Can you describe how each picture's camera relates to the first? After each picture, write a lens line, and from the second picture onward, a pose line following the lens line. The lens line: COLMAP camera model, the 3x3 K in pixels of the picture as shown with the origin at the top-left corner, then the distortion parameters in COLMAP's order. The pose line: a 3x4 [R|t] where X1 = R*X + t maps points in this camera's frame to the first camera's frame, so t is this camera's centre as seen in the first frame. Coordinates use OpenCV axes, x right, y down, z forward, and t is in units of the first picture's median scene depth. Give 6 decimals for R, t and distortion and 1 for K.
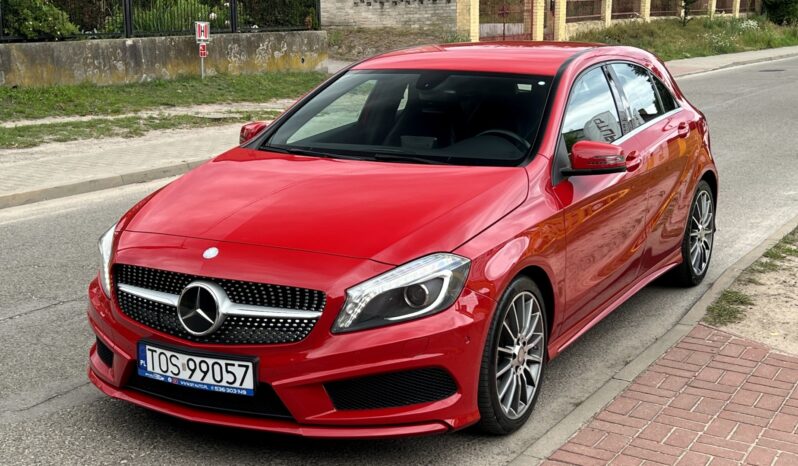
lens RADIAL K [[1146.7, 0, 386.5], [0, 1146.7, 233.5], [0, 0, 1]] dist [0.201885, -0.653079]
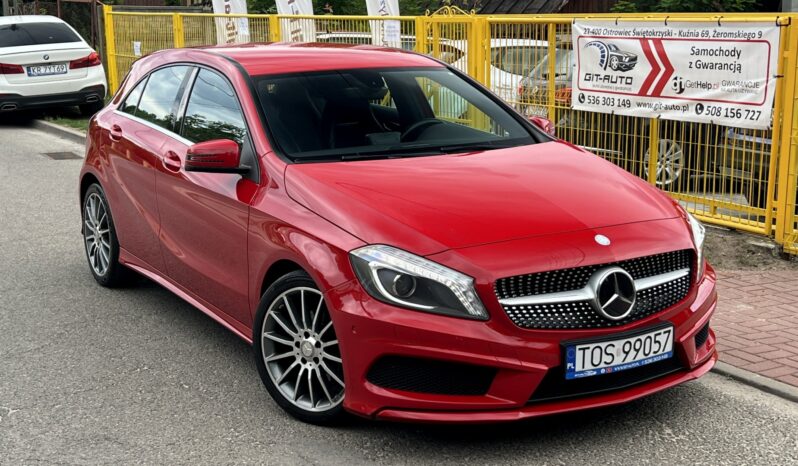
lens RADIAL K [[1146.7, 0, 386.5], [0, 1146.7, 233.5], [0, 0, 1]] dist [0.201885, -0.653079]
pose [[0.511381, -0.171154, 0.842138, -1.104549], [0.179879, 0.979576, 0.089857, -0.114781], [-0.840317, 0.105532, 0.531724, 0.604714]]
